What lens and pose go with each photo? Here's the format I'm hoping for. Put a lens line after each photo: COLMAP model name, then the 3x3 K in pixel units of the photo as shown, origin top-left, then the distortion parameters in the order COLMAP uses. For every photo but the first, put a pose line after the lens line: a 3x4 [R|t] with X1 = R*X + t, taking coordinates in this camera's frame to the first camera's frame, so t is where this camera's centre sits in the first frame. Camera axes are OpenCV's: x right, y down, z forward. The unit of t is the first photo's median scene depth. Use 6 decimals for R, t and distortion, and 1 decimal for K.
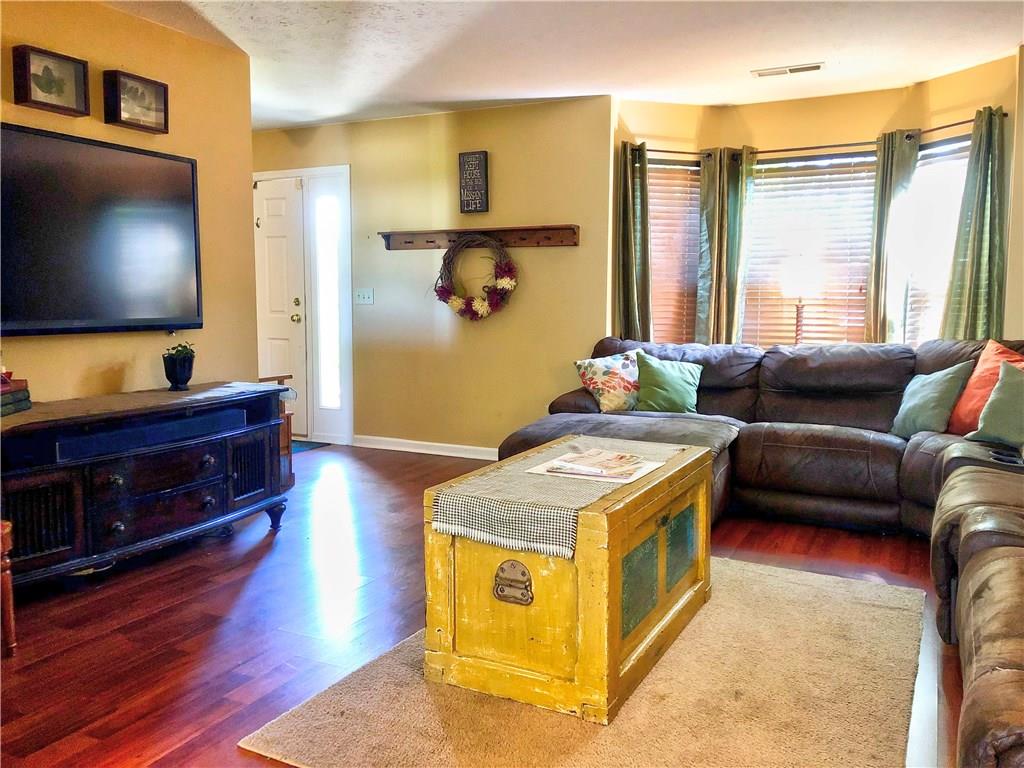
lens RADIAL K [[844.5, 0, 512.0], [0, 844.5, 384.0], [0, 0, 1]] dist [0.044821, -0.110695]
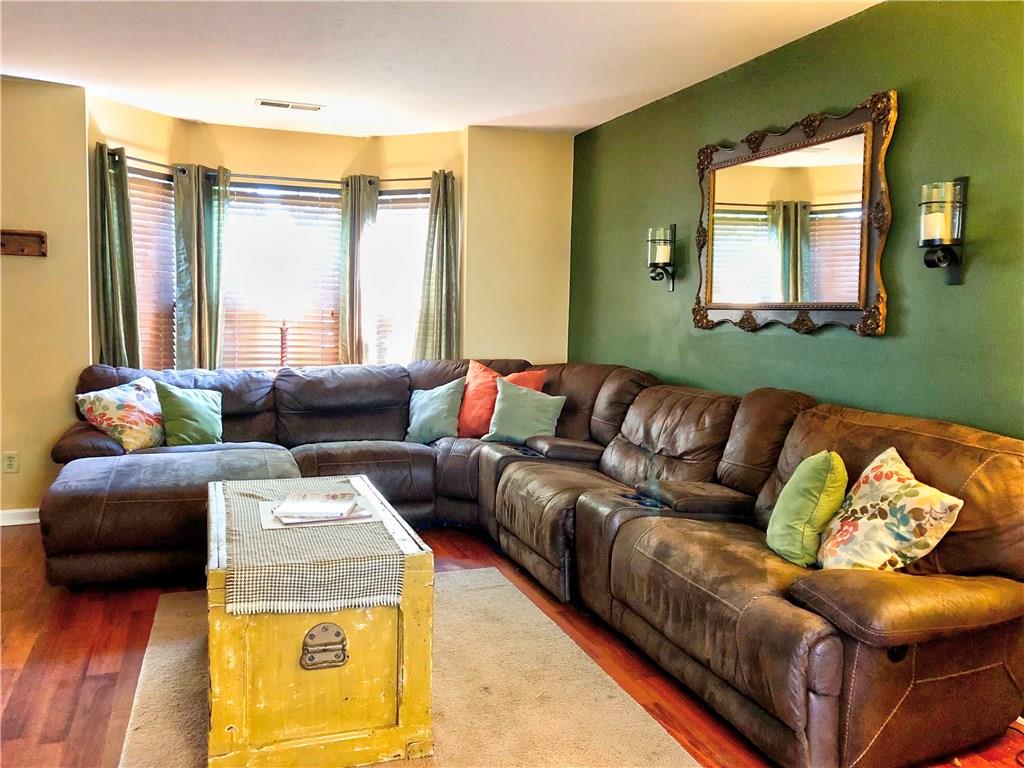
lens RADIAL K [[844.5, 0, 512.0], [0, 844.5, 384.0], [0, 0, 1]] dist [0.044821, -0.110695]
pose [[0.667330, -0.052455, 0.742913, -0.282086], [0.055980, 0.998228, 0.020197, -0.033104], [-0.742655, 0.028110, 0.669083, 0.107449]]
